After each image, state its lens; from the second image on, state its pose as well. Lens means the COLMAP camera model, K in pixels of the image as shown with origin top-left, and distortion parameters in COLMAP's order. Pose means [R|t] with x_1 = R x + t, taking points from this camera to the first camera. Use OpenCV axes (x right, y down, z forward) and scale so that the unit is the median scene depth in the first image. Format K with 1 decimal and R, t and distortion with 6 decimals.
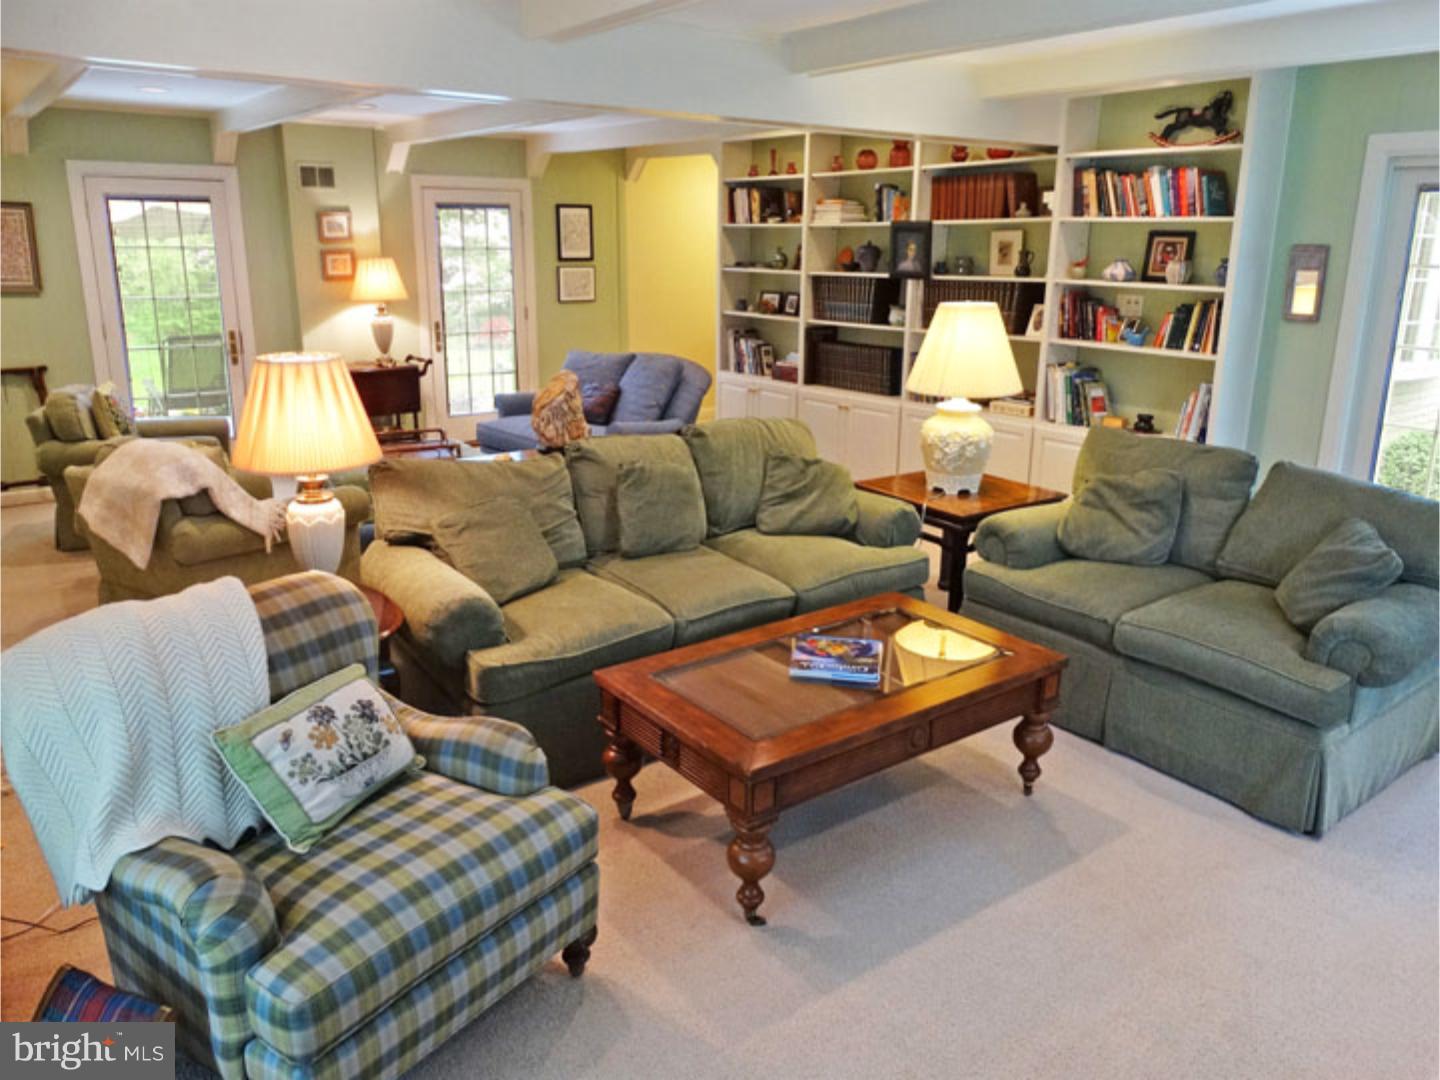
lens RADIAL K [[1043.6, 0, 720.0], [0, 1043.6, 540.0], [0, 0, 1]] dist [-0.005485, 0.002439]
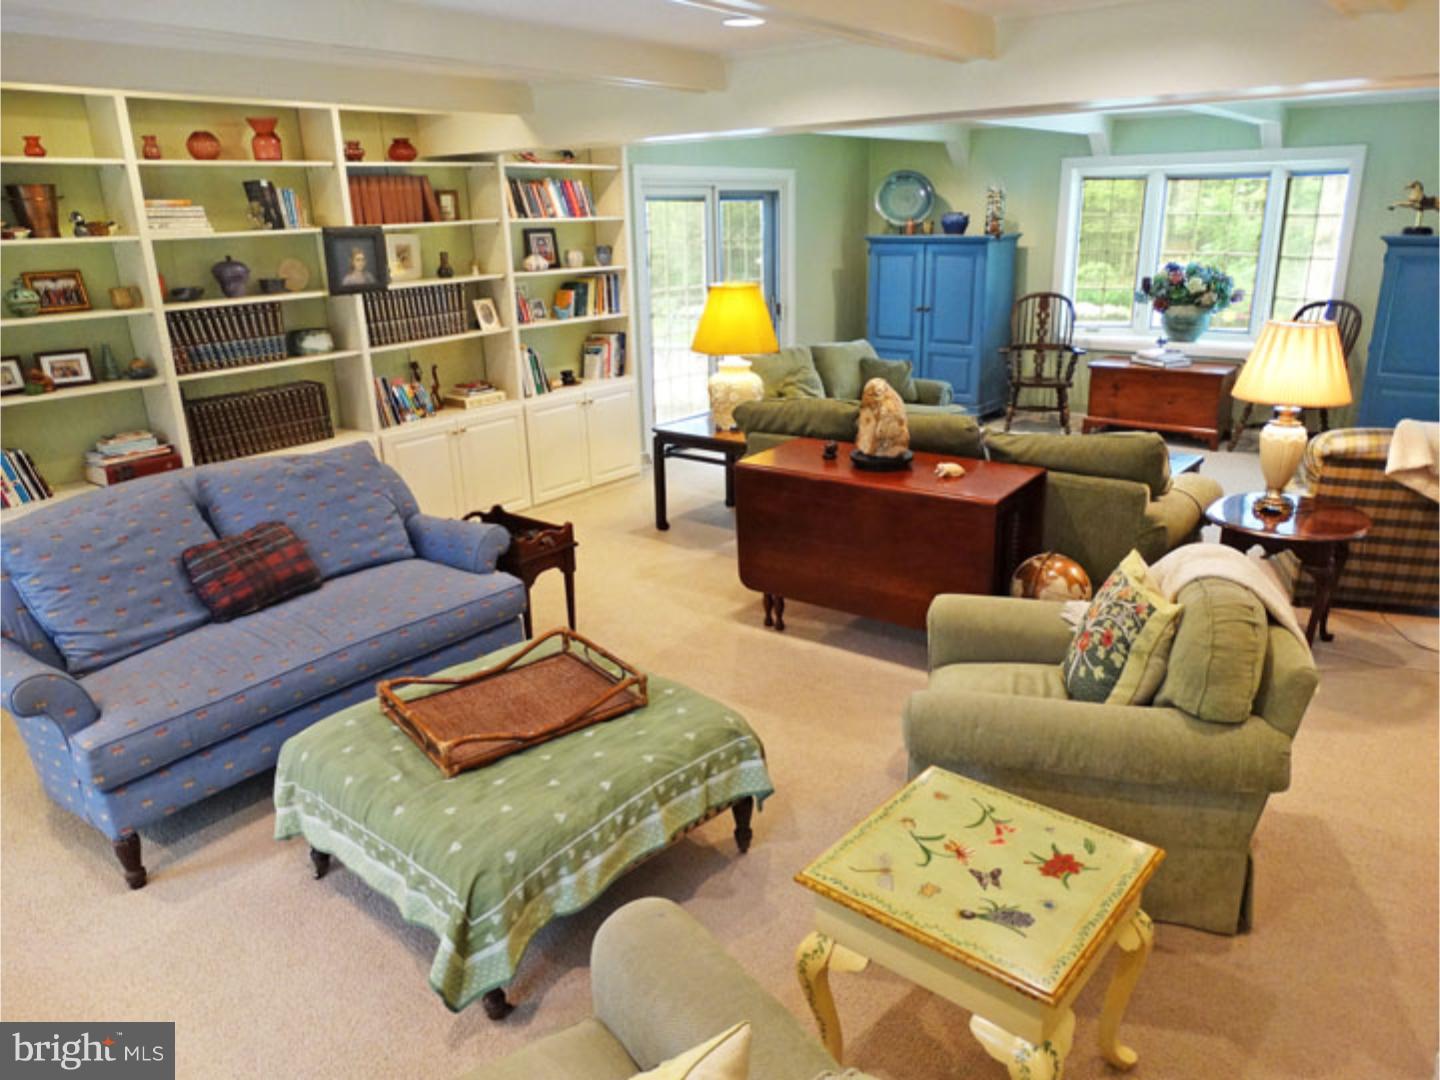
lens RADIAL K [[1043.6, 0, 720.0], [0, 1043.6, 540.0], [0, 0, 1]] dist [-0.005485, 0.002439]
pose [[-0.252223, -0.298218, 0.920570, -0.897884], [0.289041, 0.884679, 0.365784, -0.357290], [-0.923493, 0.358341, -0.136939, 1.093055]]
